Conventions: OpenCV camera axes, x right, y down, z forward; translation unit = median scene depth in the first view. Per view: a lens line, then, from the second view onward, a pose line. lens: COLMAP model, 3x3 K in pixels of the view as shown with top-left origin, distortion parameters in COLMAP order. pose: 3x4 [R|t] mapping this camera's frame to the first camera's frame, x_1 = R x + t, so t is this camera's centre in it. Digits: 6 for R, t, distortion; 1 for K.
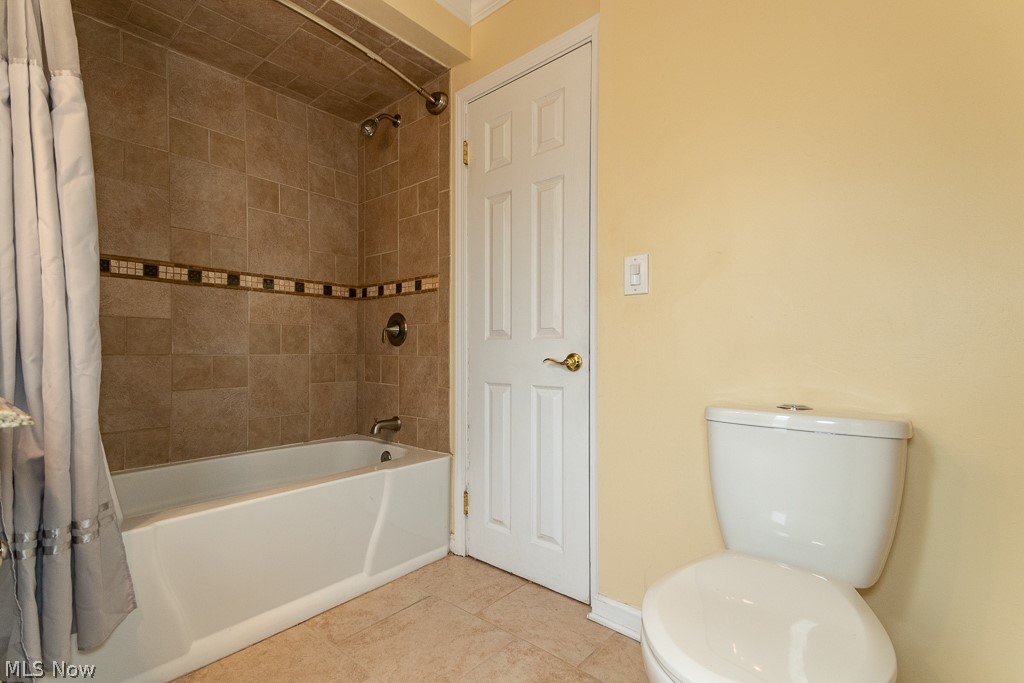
lens RADIAL K [[470.1, 0, 510.1], [0, 470.1, 341.7], [0, 0, 1]] dist [0.016489, -0.003188]
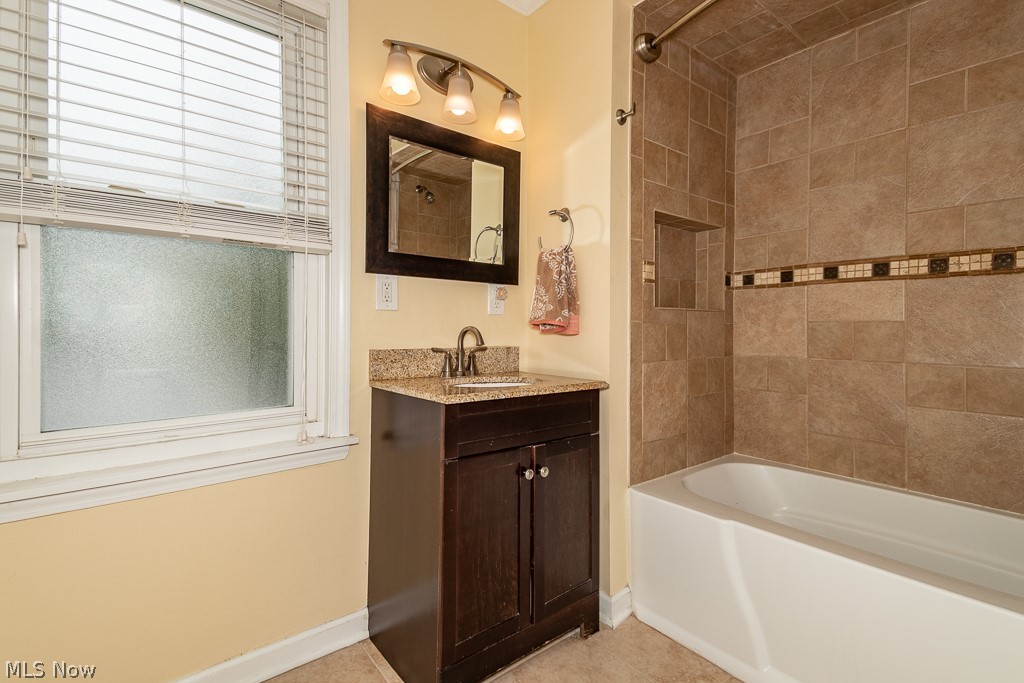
lens RADIAL K [[470.1, 0, 510.5], [0, 470.1, 342.7], [0, 0, 1]] dist [0.016489, -0.003188]
pose [[-0.180227, 0.001880, -0.983623, 0.259062], [-0.016177, 0.999857, 0.004875, -0.001740], [0.983492, 0.016790, -0.180171, 0.454096]]
